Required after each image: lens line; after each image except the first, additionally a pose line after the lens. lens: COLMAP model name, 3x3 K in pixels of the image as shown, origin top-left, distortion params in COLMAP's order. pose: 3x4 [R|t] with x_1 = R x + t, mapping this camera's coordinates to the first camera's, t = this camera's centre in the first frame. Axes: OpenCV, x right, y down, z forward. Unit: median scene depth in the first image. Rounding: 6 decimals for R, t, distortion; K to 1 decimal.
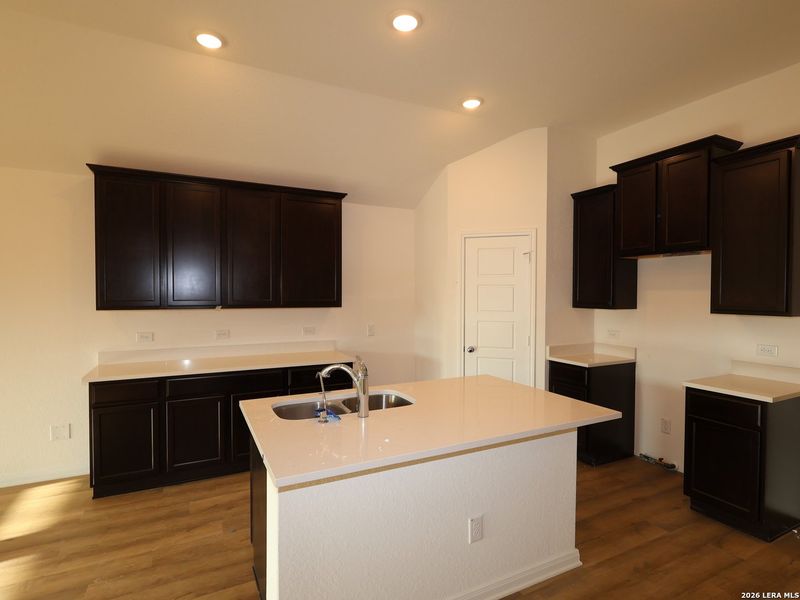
lens RADIAL K [[417.5, 0, 400.0], [0, 417.5, 300.0], [0, 0, 1]] dist [-0.001964, -0.001640]
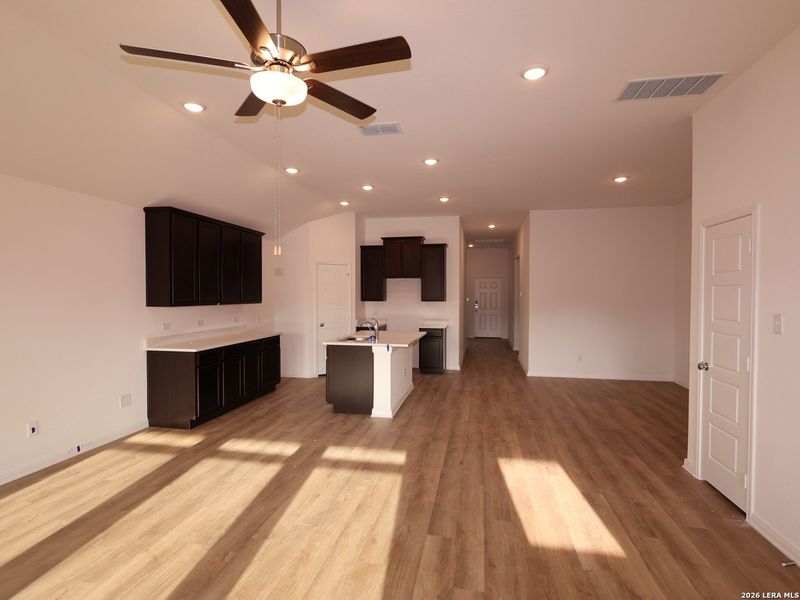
lens RADIAL K [[417.5, 0, 400.0], [0, 417.5, 300.0], [0, 0, 1]] dist [-0.001964, -0.001640]
pose [[0.613071, -0.012754, 0.789925, -1.282760], [0.015687, 0.999869, 0.003969, 0.008442], [-0.789872, 0.009959, 0.613190, -0.480297]]
